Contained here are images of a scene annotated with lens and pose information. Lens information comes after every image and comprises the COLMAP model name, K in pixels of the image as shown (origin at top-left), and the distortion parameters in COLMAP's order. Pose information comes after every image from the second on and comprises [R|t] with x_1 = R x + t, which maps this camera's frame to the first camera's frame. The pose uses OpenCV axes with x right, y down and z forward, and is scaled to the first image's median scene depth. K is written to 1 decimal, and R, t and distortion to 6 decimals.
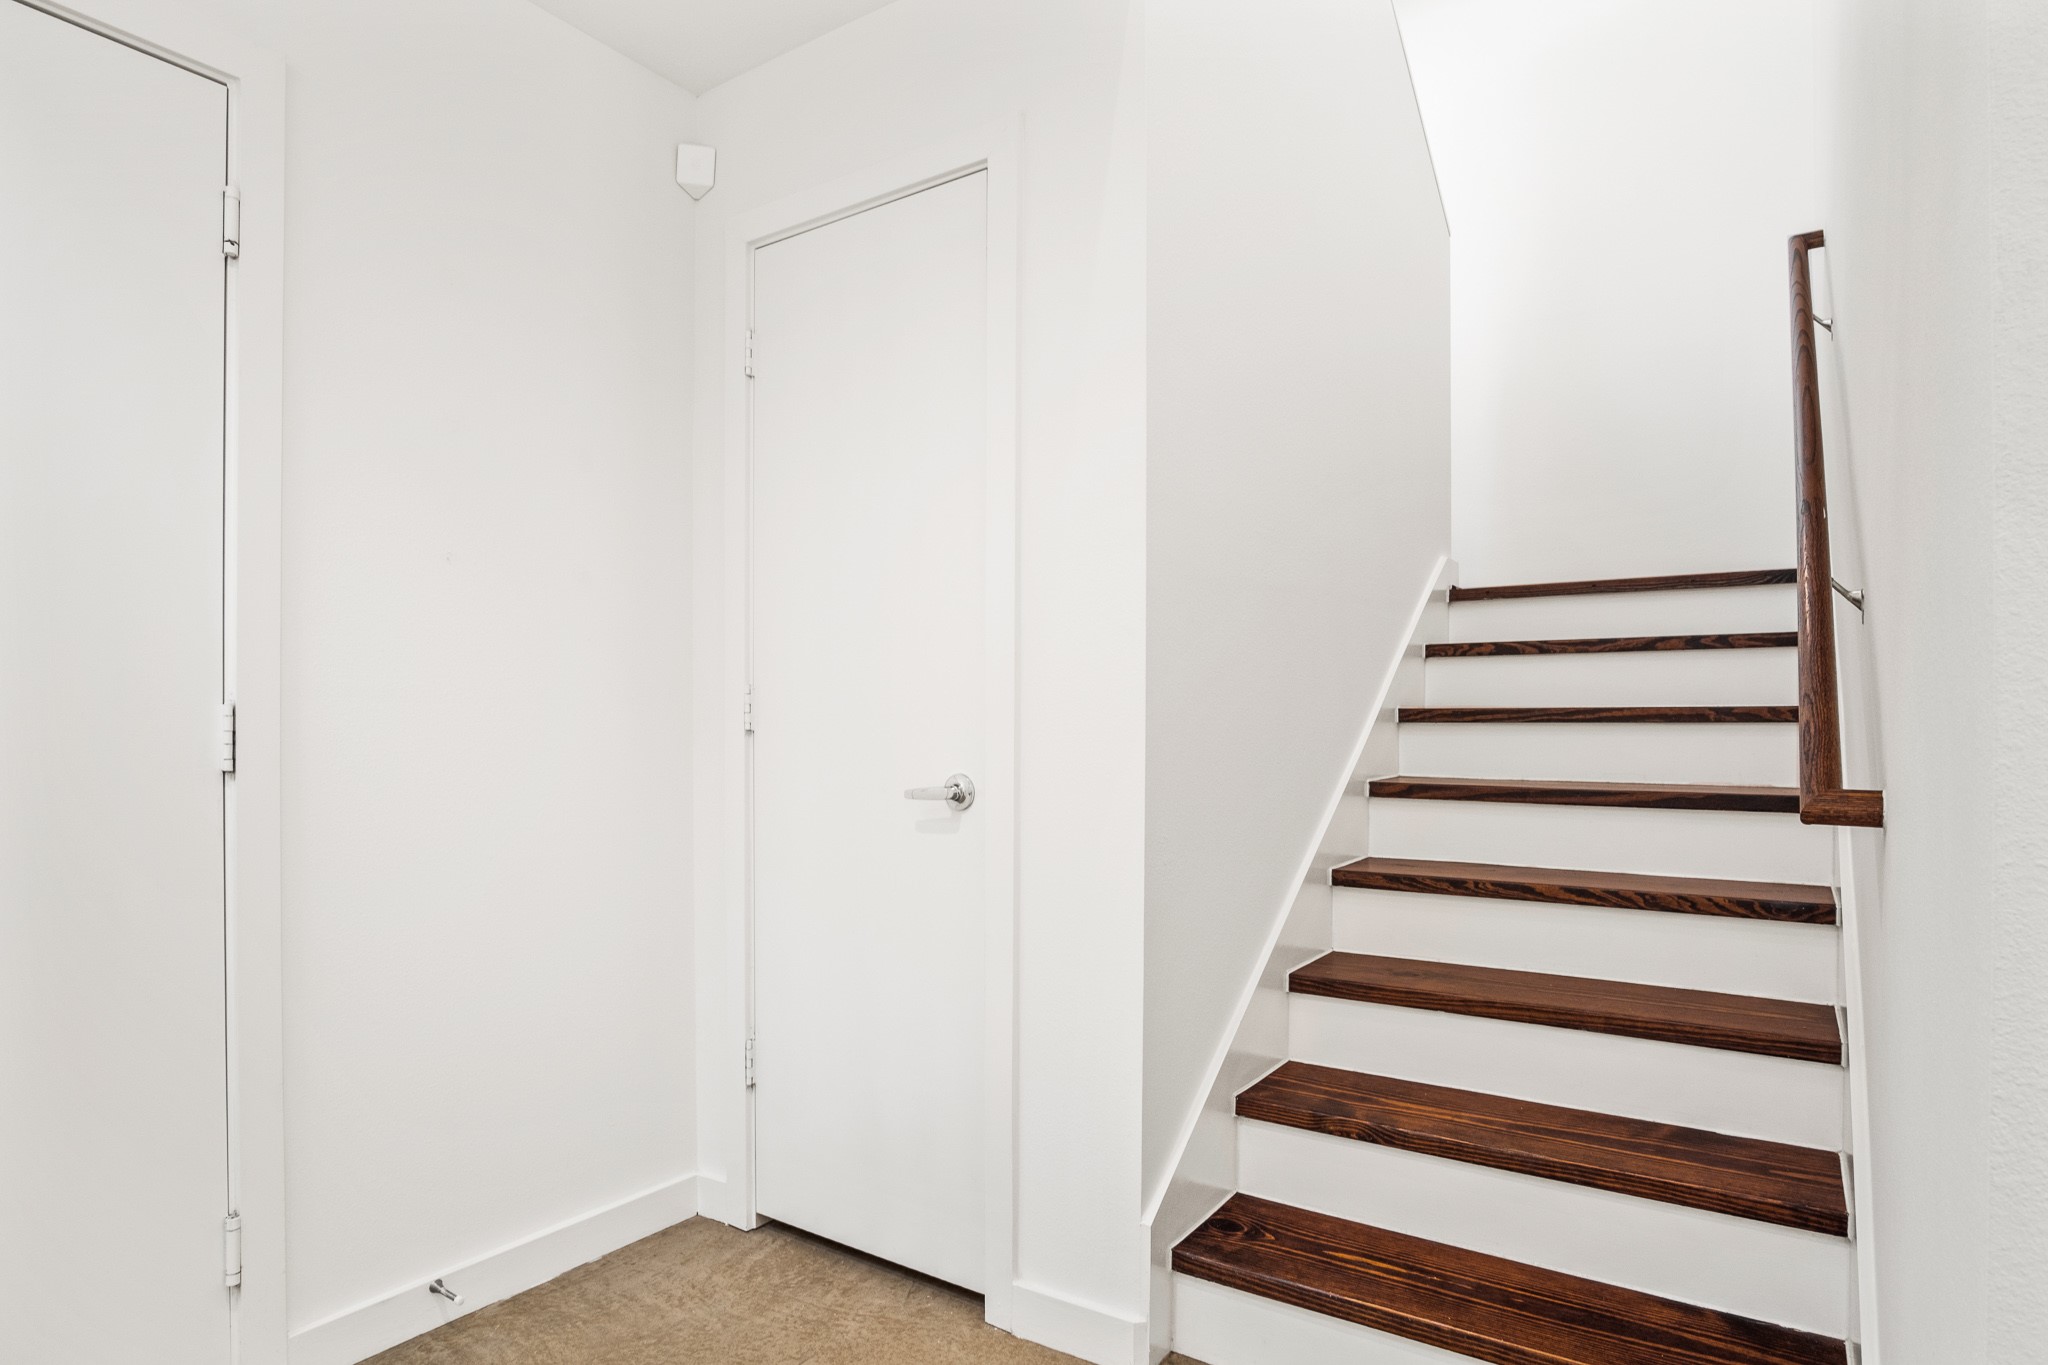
lens RADIAL K [[1131.4, 0, 1024.0], [0, 1131.4, 682.5], [0, 0, 1]] dist [-0.033802, 0.013303]
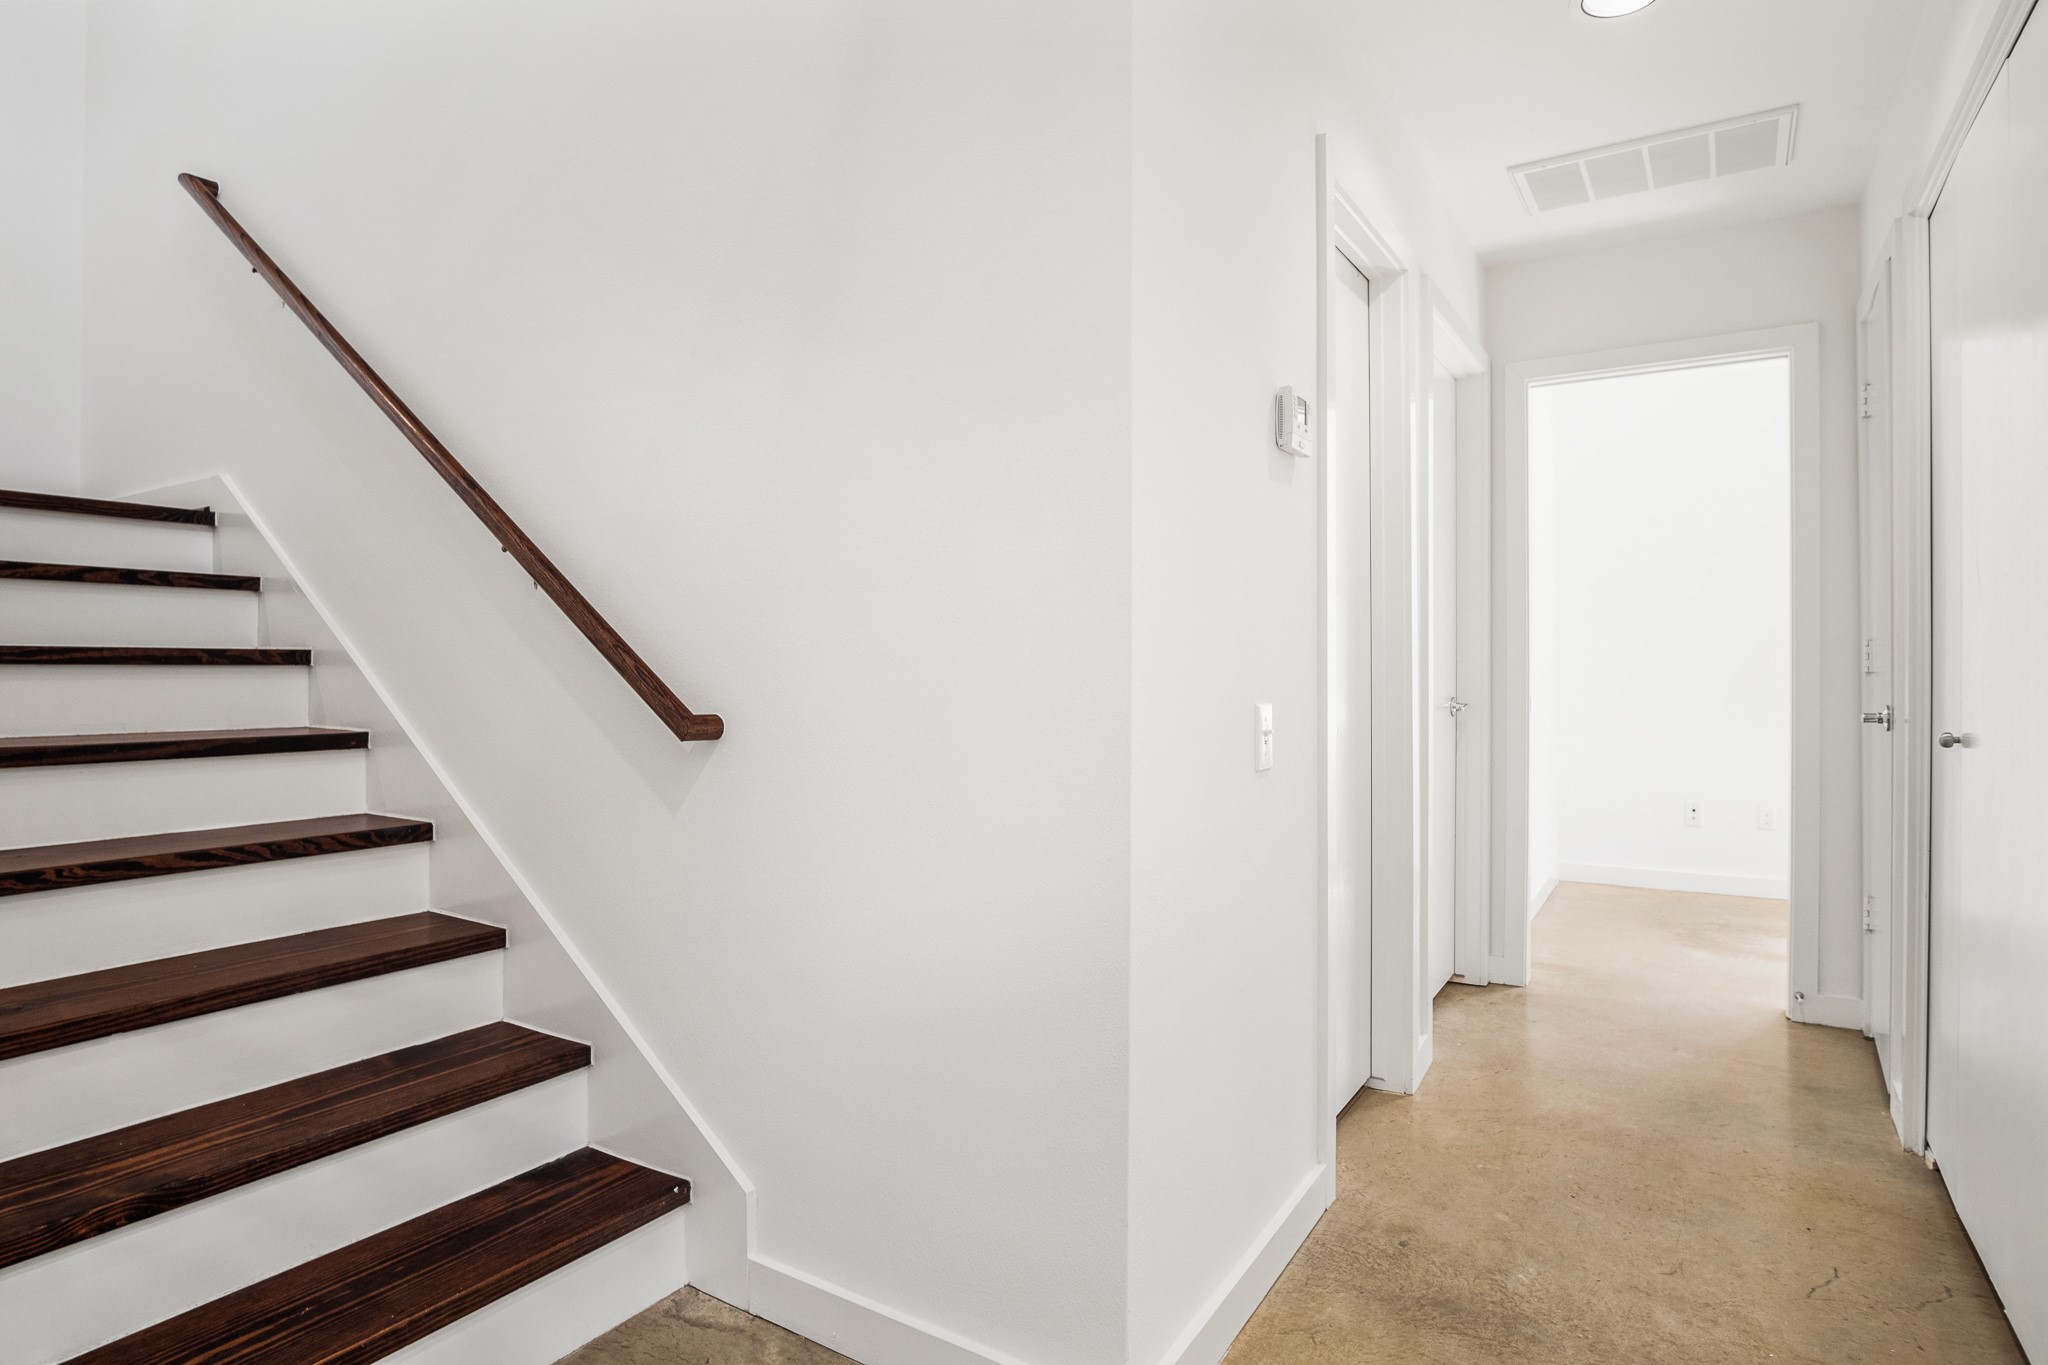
lens RADIAL K [[1112.4, 0, 1025.2], [0, 1112.4, 661.8], [0, 0, 1]] dist [-0.033577, 0.010782]
pose [[-0.029876, 0.008133, 0.999521, -0.418316], [-0.029574, 0.999522, -0.009017, 0.026587], [-0.999116, -0.029829, -0.029622, 0.425803]]
